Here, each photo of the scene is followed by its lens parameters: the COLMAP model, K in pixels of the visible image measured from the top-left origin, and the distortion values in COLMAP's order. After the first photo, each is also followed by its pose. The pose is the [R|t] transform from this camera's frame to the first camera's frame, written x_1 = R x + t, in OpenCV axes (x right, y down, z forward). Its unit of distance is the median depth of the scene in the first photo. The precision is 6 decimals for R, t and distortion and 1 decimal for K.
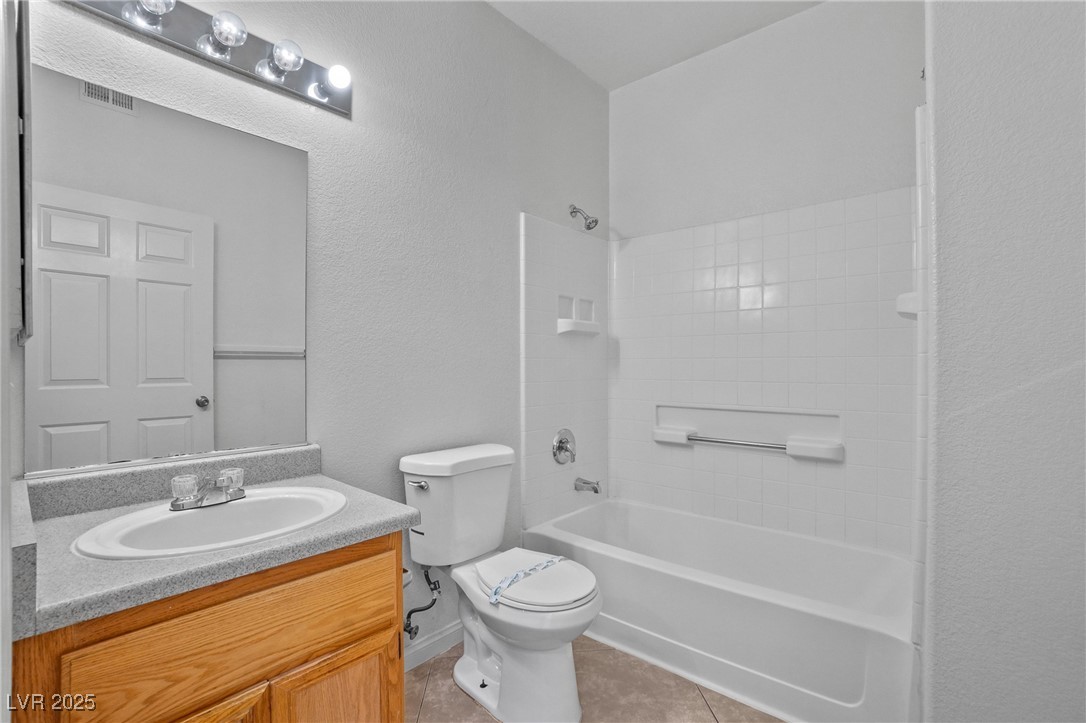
lens RADIAL K [[483.3, 0, 525.8], [0, 483.3, 355.0], [0, 0, 1]] dist [0.000059, 0.000514]
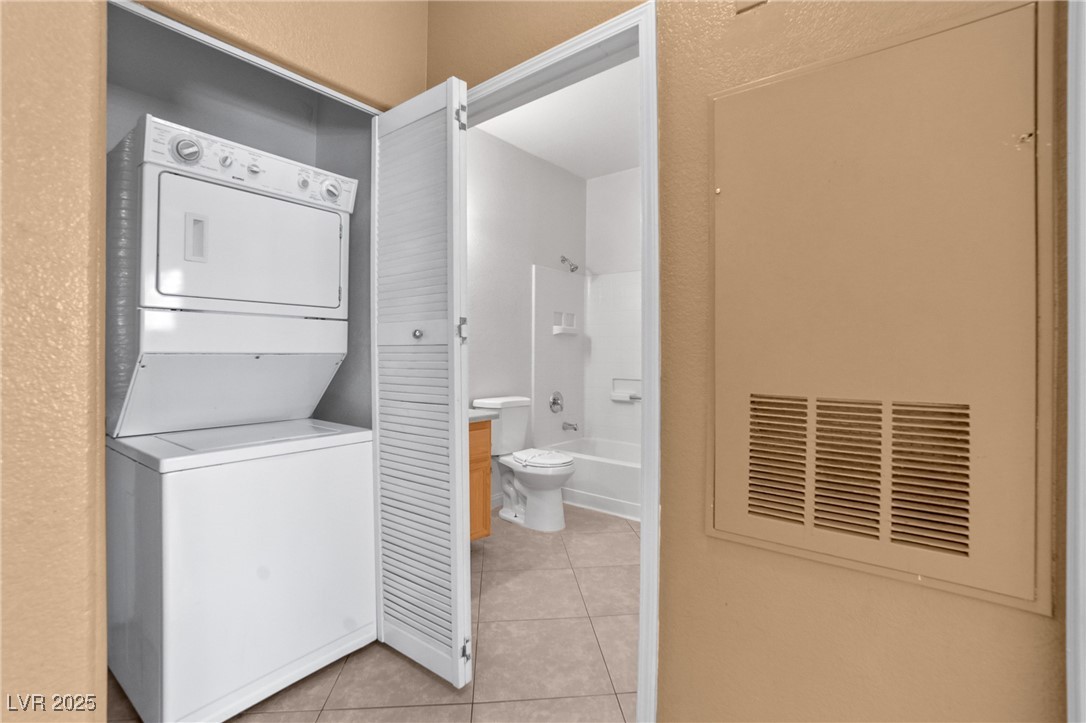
lens RADIAL K [[483.3, 0, 525.8], [0, 483.3, 355.0], [0, 0, 1]] dist [0.000059, 0.000514]
pose [[0.999623, 0.007033, 0.026552, -0.071739], [-0.007475, 0.999834, 0.016597, -0.000881], [-0.026431, -0.016789, 0.999510, -0.657556]]
